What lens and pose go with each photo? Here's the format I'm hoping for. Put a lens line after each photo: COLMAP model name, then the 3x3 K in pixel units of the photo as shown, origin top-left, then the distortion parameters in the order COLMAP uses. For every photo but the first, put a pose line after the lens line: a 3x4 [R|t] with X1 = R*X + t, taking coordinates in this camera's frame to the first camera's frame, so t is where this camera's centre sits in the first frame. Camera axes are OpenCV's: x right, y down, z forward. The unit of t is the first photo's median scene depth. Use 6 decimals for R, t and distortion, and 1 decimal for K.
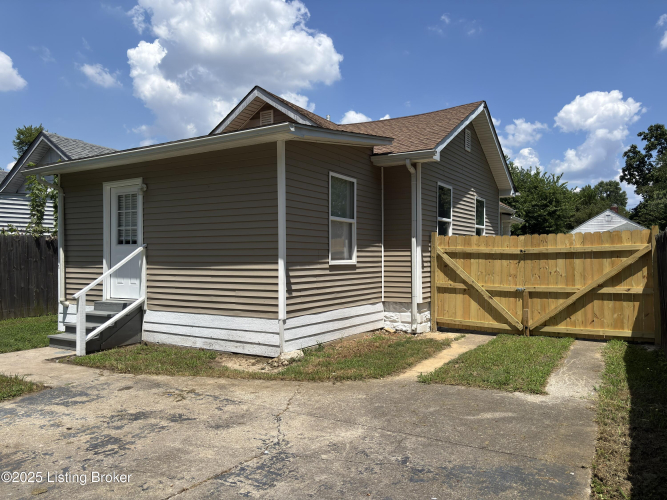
lens RADIAL K [[497.2, 0, 319.2], [0, 497.2, 252.1], [0, 0, 1]] dist [0.044699, -0.044663]
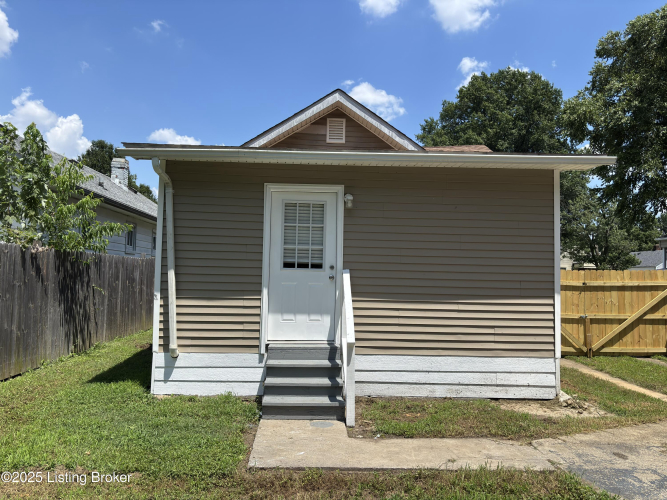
lens RADIAL K [[507.8, 0, 314.5], [0, 507.8, 250.6], [0, 0, 1]] dist [0.100719, -0.114037]
pose [[0.830606, 0.047194, 0.554857, -0.820531], [-0.027023, 0.998644, -0.044487, -0.009133], [-0.556204, 0.021957, 0.830756, 0.355604]]
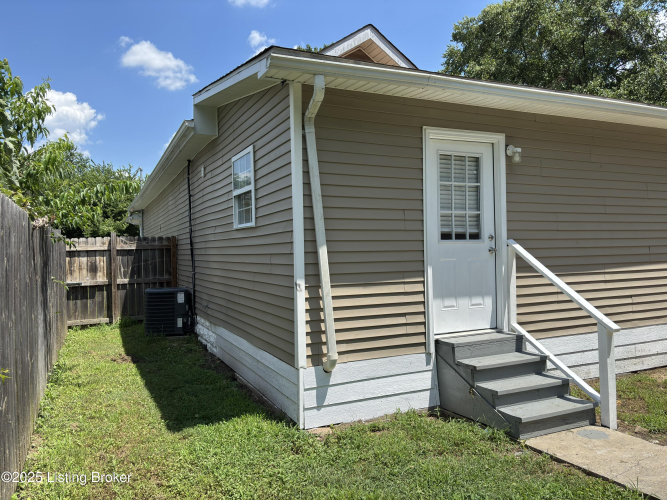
lens RADIAL K [[525.6, 0, 333.5], [0, 525.6, 250.0], [0, 0, 1]] dist [0.063466, -0.001912]
pose [[0.528593, -0.001584, 0.848874, -1.024867], [0.012530, 0.999904, -0.005937, -0.001623], [-0.848783, 0.013775, 0.528562, 0.817337]]
